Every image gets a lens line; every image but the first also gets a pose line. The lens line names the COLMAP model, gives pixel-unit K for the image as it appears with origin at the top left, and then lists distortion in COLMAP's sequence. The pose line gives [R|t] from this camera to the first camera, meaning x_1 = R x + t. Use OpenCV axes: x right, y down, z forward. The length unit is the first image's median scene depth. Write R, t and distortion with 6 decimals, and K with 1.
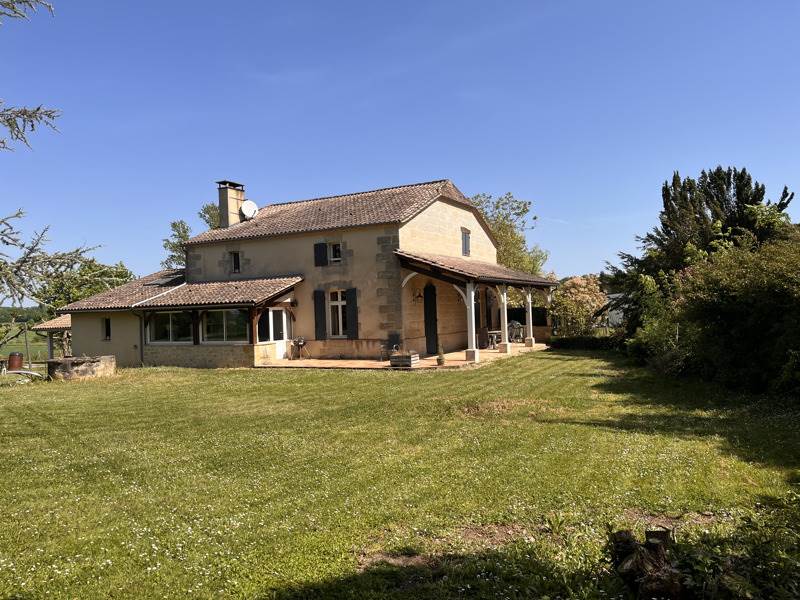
lens RADIAL K [[608.5, 0, 400.0], [0, 608.5, 300.0], [0, 0, 1]] dist [-0.002787, -0.001307]
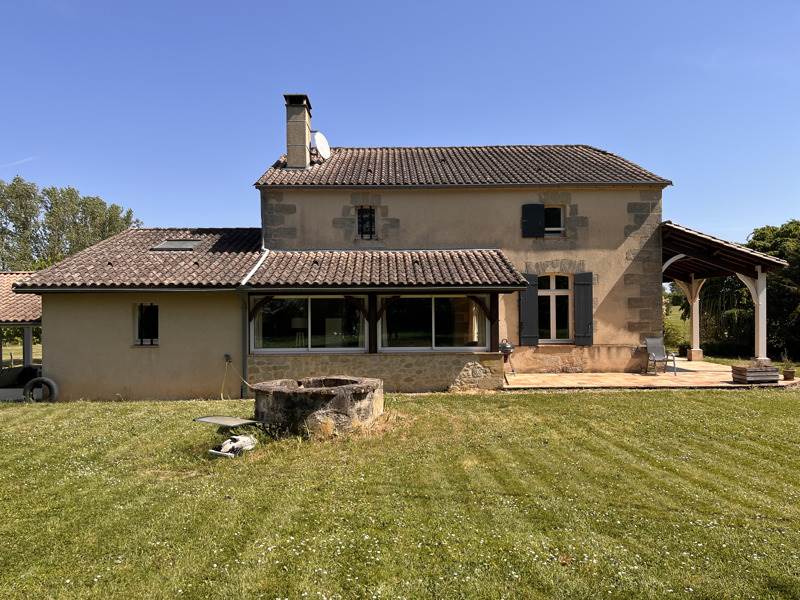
lens RADIAL K [[601.0, 0, 400.0], [0, 601.0, 300.0], [0, 0, 1]] dist [0.109907, -0.000338]
pose [[0.882388, 0.037329, 0.469040, -0.583988], [-0.030009, 0.999283, -0.023073, 0.034930], [-0.469565, 0.006284, 0.882875, 0.472674]]
